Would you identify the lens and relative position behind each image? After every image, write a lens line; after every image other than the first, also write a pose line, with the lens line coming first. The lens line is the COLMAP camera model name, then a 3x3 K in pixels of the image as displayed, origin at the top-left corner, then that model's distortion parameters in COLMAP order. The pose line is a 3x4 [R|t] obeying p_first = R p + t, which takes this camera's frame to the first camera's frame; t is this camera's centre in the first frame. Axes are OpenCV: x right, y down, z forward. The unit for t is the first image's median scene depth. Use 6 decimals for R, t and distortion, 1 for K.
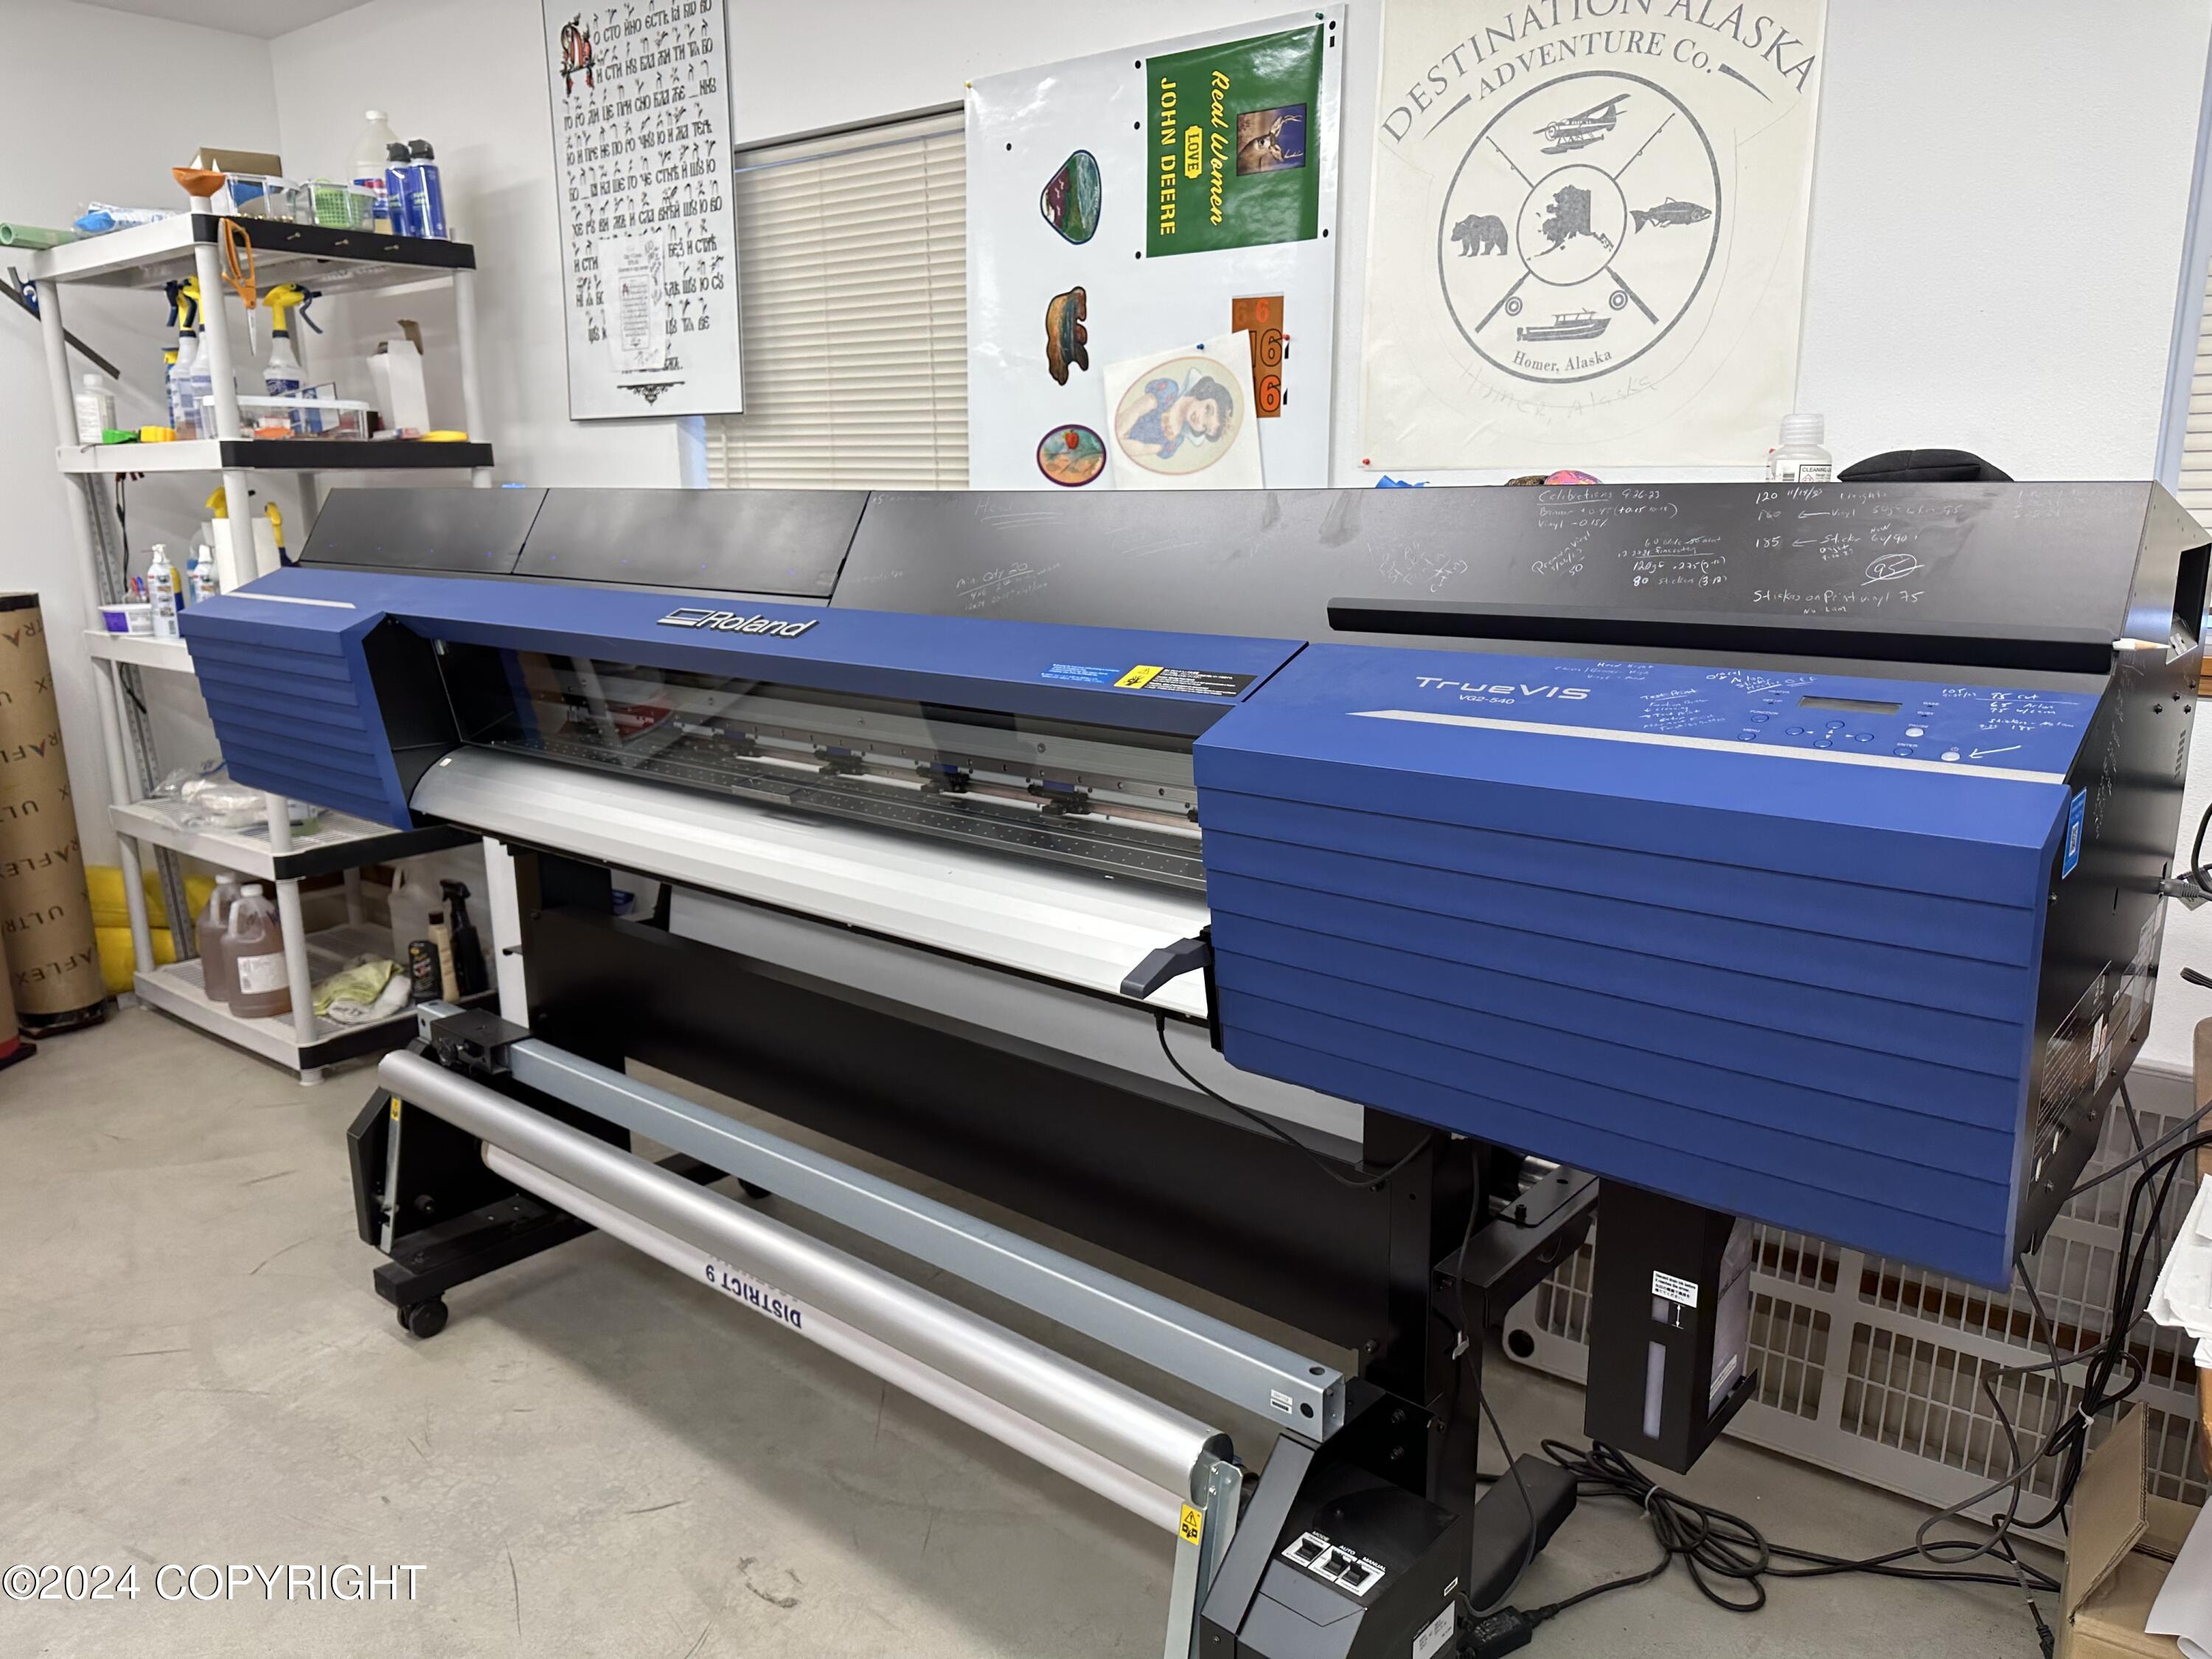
lens RADIAL K [[1581.9, 0, 1080.7], [0, 1581.9, 839.8], [0, 0, 1]] dist [0.044867, -0.063227]
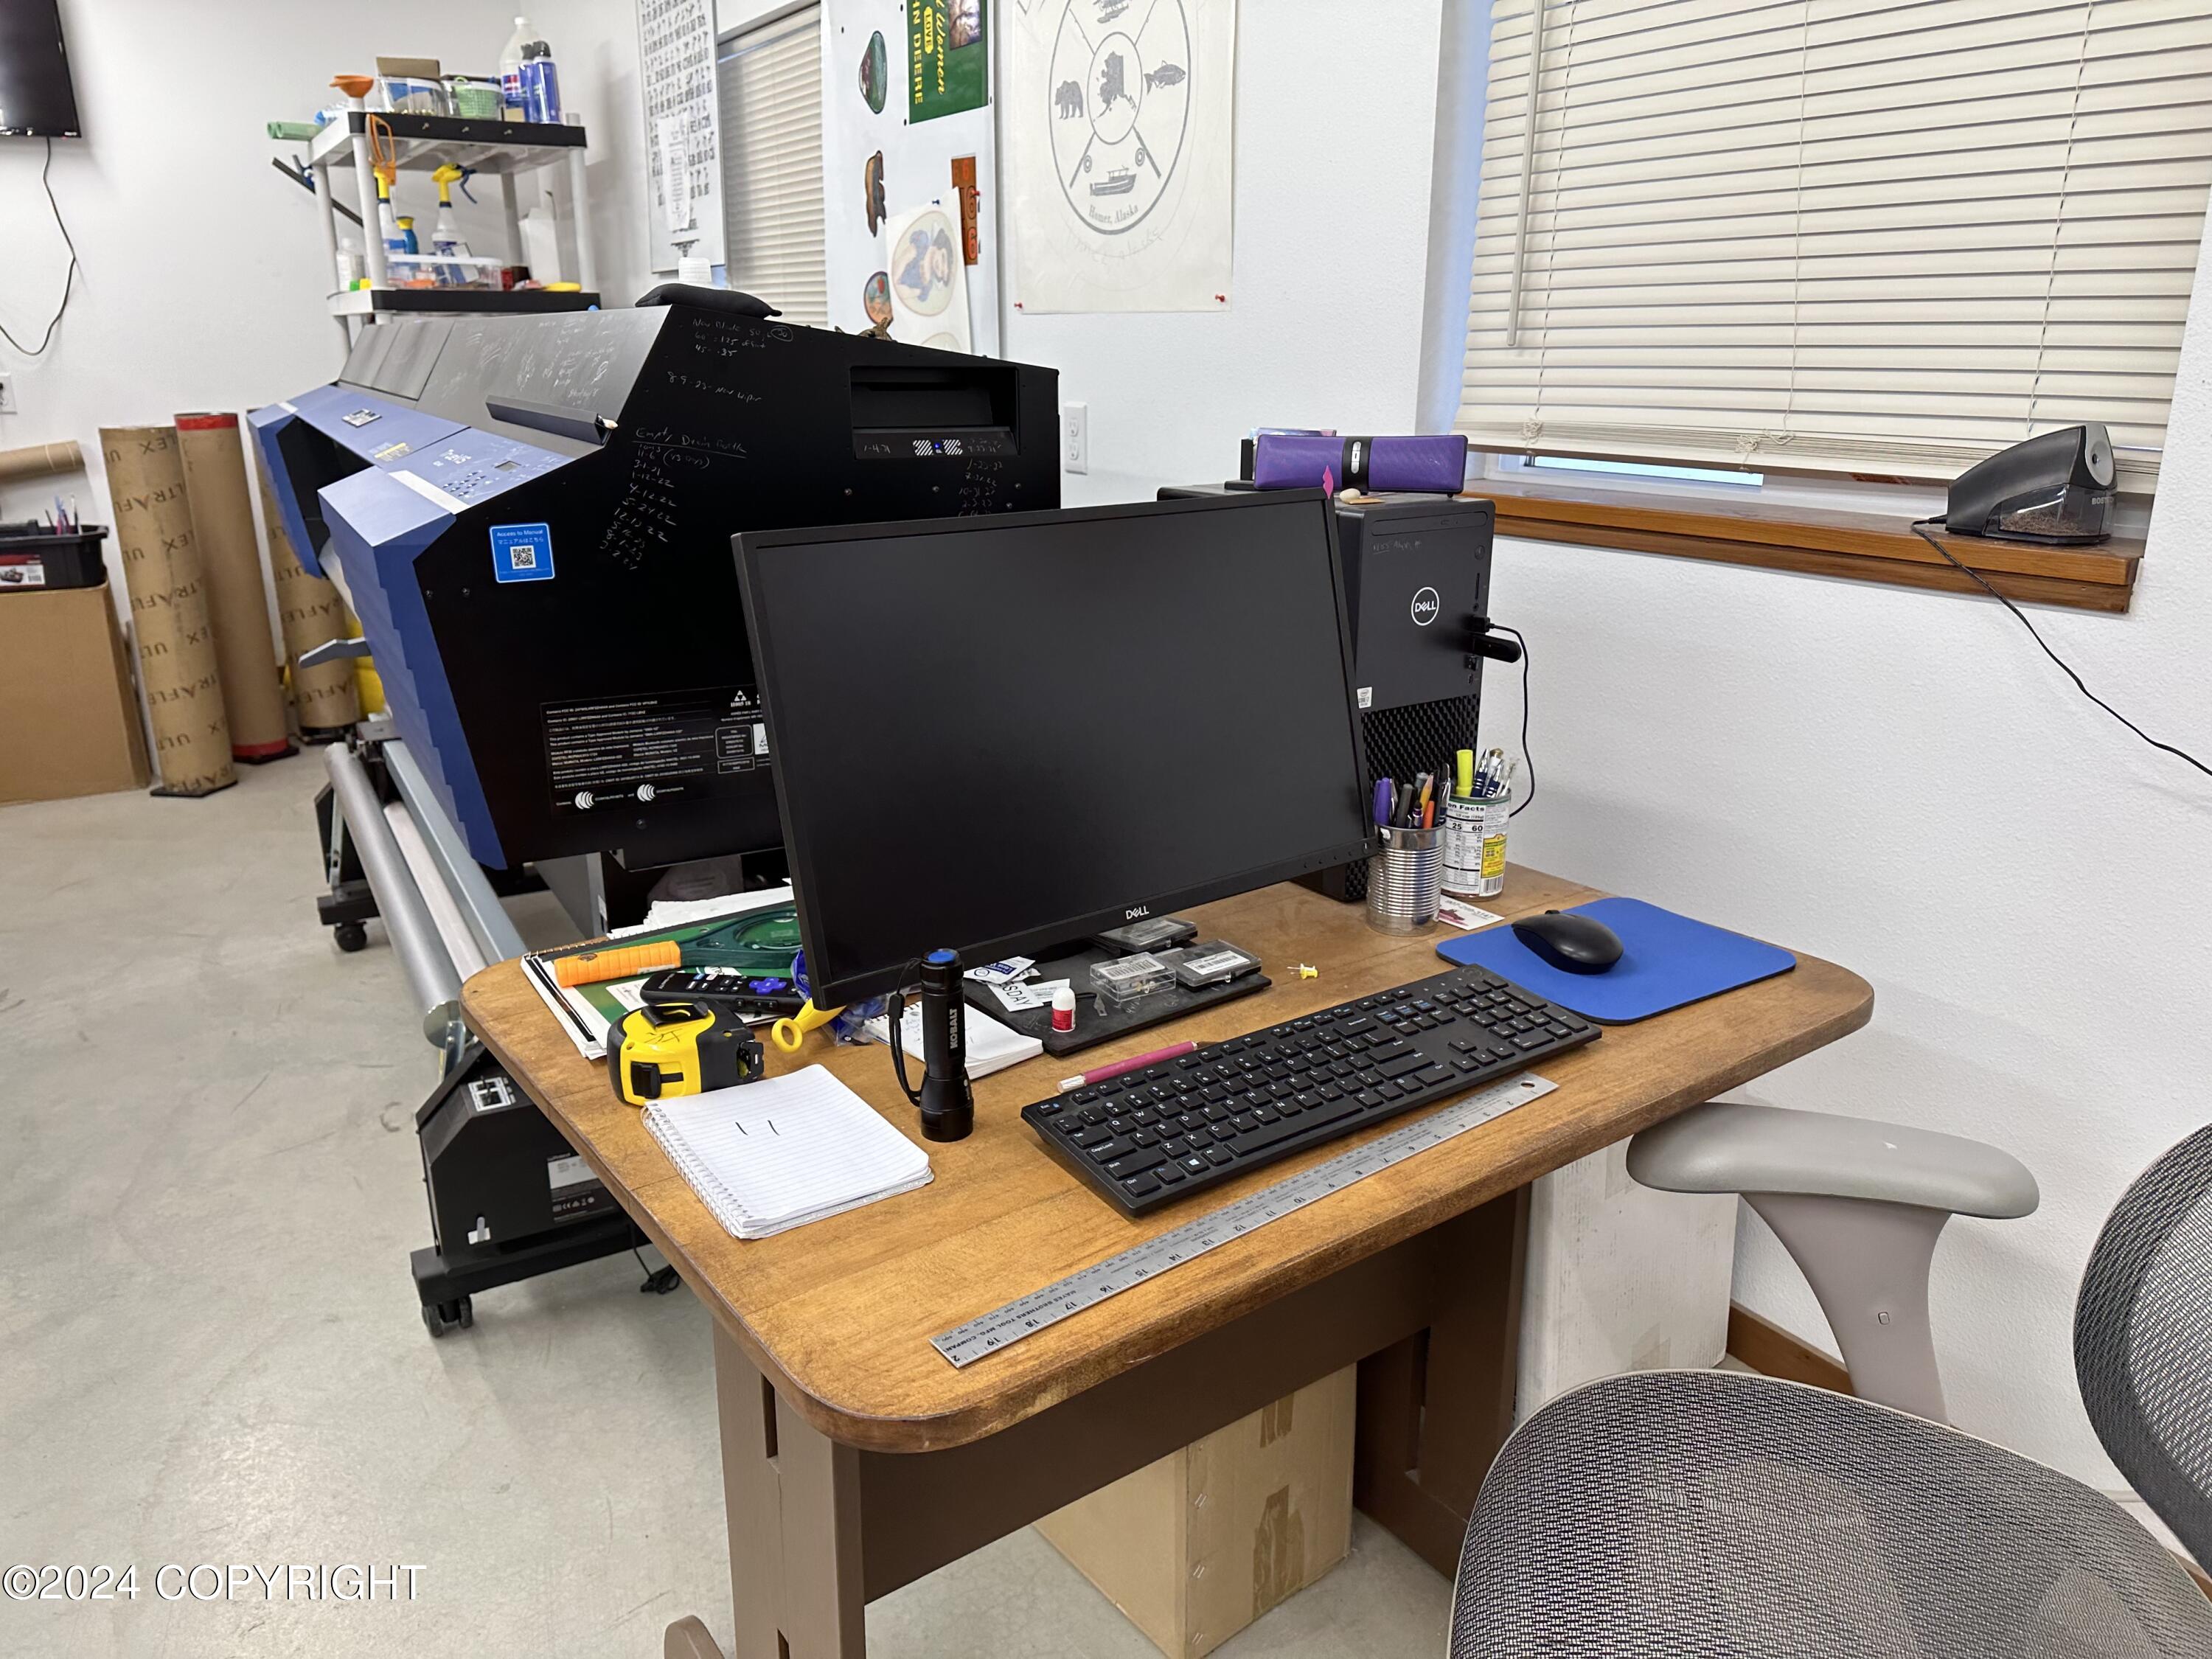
lens RADIAL K [[1573.9, 0, 1099.0], [0, 1573.9, 827.7], [0, 0, 1]] dist [0.008296, -0.010871]
pose [[0.944217, 0.105671, -0.311909, 0.470216], [-0.081098, 0.992564, 0.090770, 0.022013], [0.319182, -0.060411, 0.945766, -0.059636]]
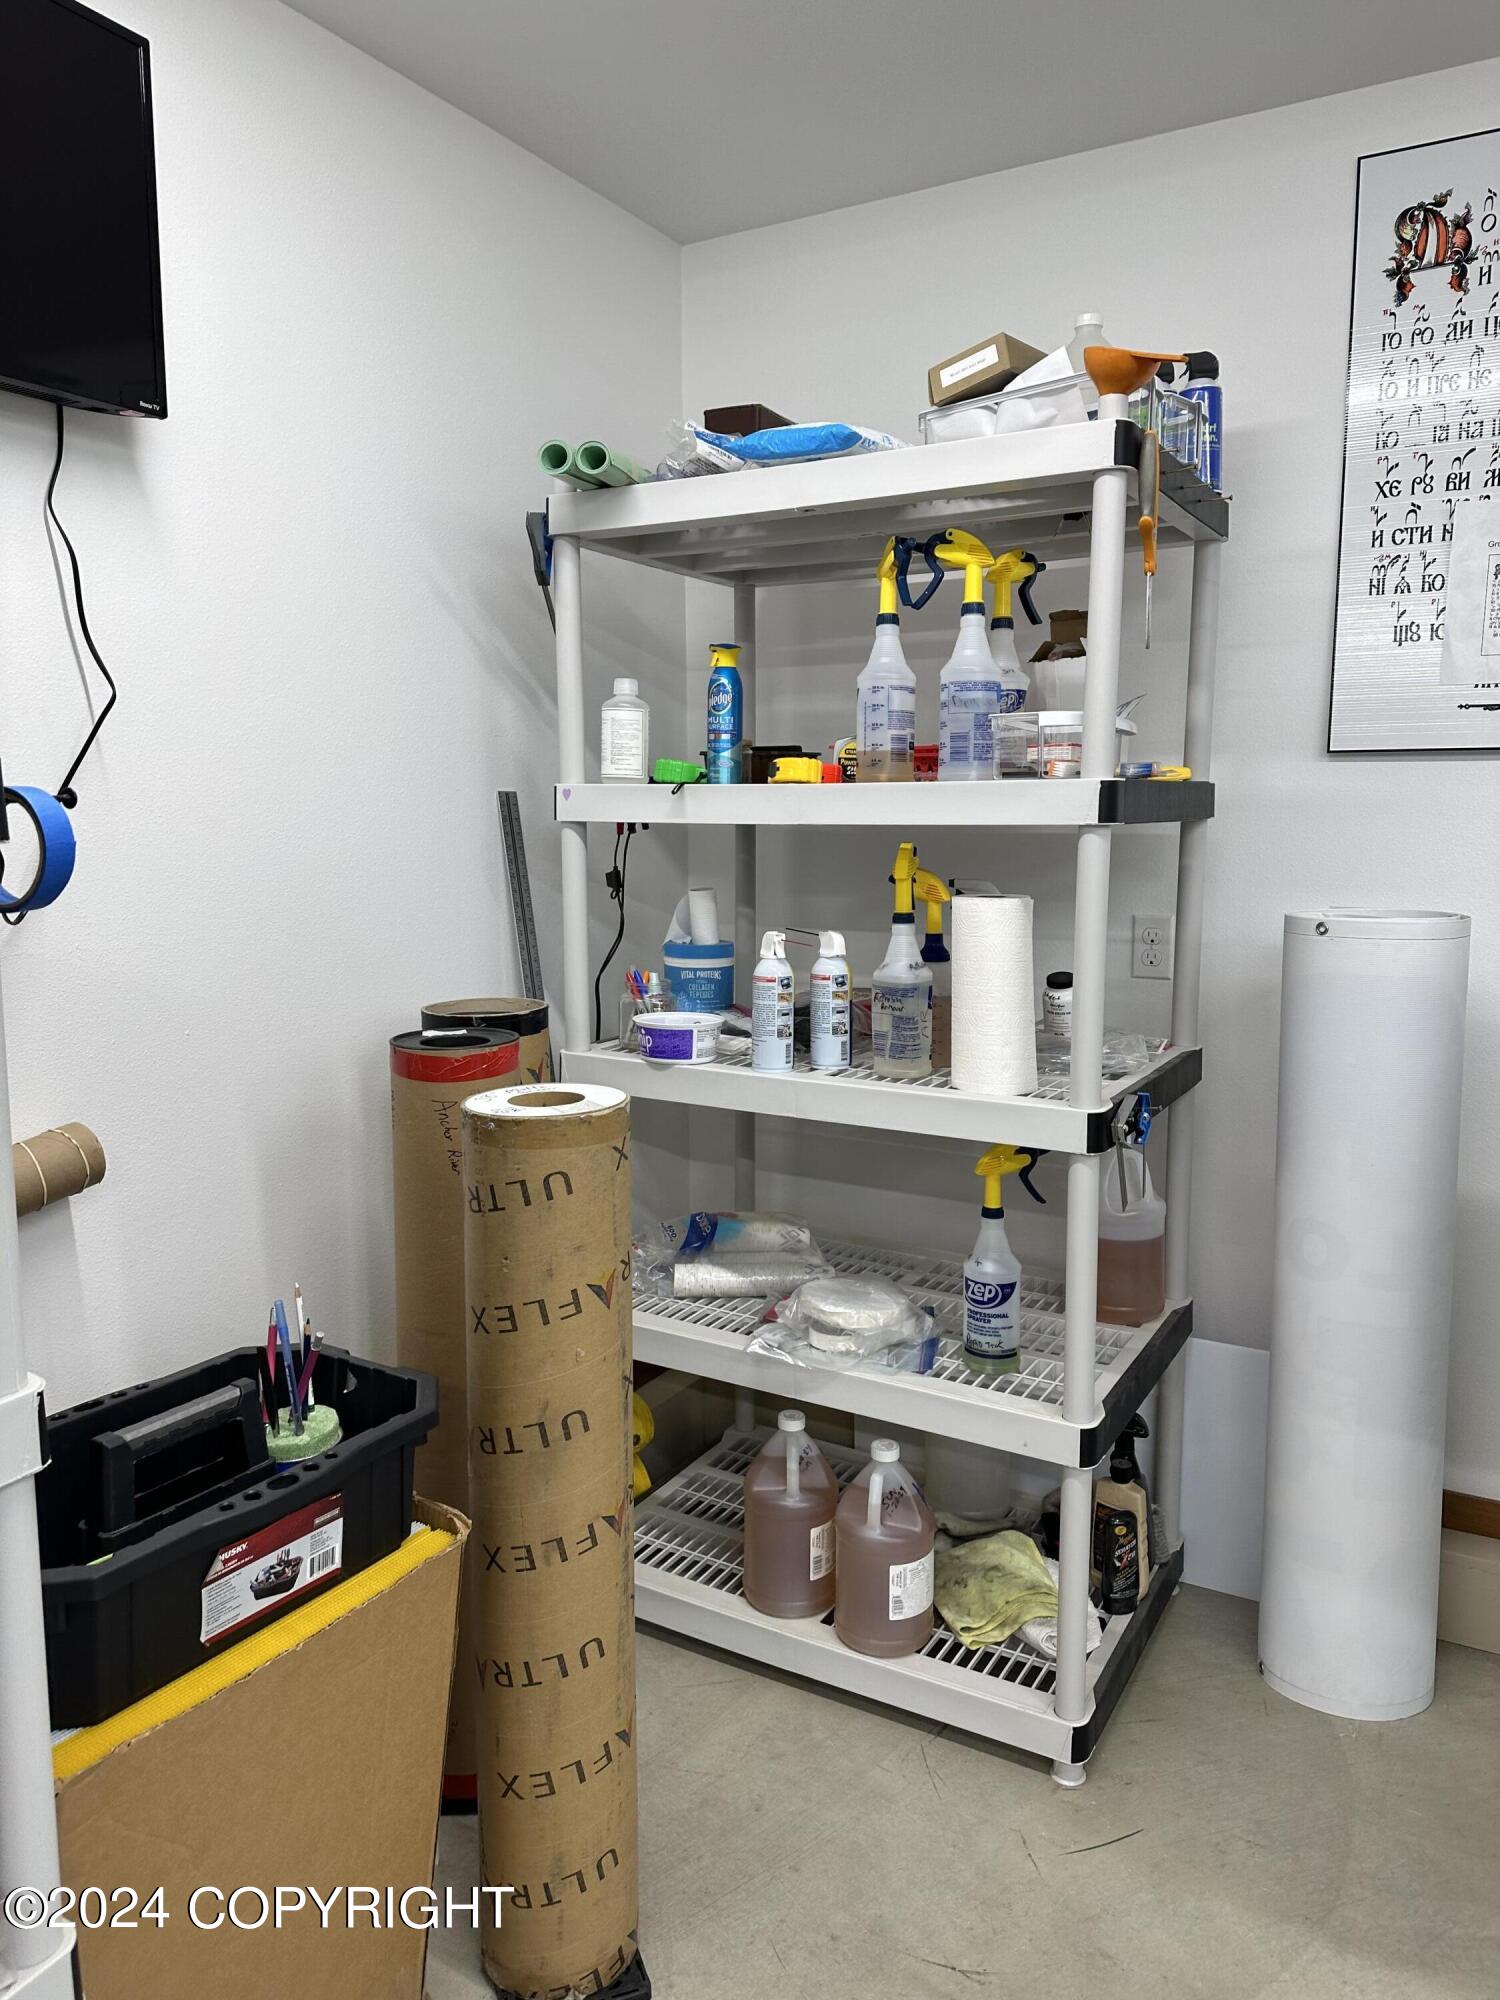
lens RADIAL K [[1423.1, 0, 750.0], [0, 1423.1, 1000.0], [0, 0, 1]] dist [0.008296, -0.010871]
pose [[0.987389, -0.012566, 0.157815, -0.756645], [0.026004, 0.996179, -0.083377, -0.120349], [-0.156164, 0.086430, 0.983942, 0.477107]]
